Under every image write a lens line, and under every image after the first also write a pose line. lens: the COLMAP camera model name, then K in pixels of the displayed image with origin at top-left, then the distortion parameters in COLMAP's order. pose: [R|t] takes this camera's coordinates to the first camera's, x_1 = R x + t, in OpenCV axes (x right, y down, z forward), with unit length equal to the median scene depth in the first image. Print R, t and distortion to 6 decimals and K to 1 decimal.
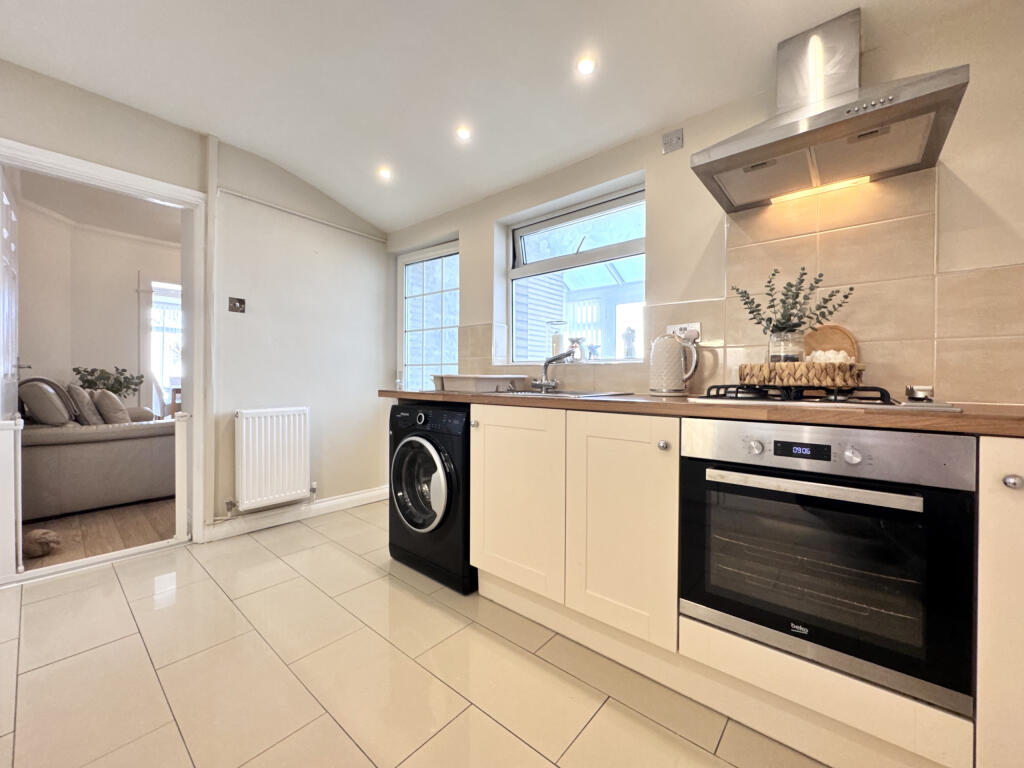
lens RADIAL K [[404.7, 0, 512.7], [0, 404.7, 380.6], [0, 0, 1]] dist [-0.004382, -0.000448]
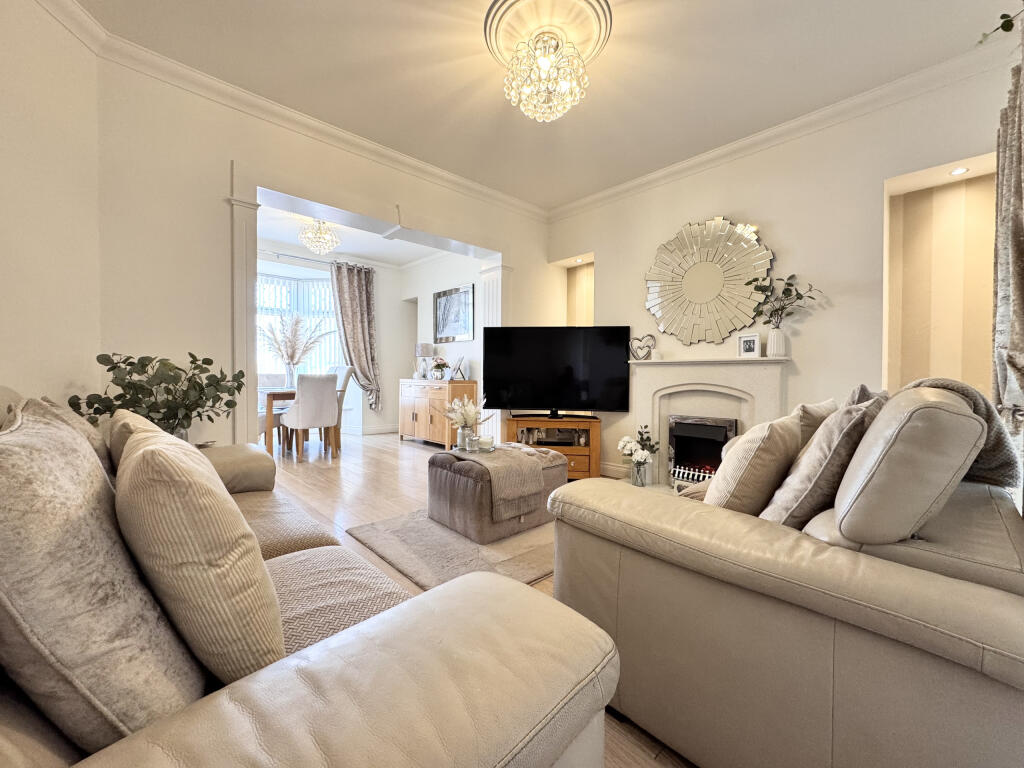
lens RADIAL K [[404.7, 0, 520.2], [0, 404.7, 375.3], [0, 0, 1]] dist [-0.004382, -0.000448]
pose [[0.998176, 0.003017, -0.060302, -0.581455], [-0.002841, 0.999991, 0.003014, -0.011854], [0.060310, -0.002837, 0.998176, 0.561963]]
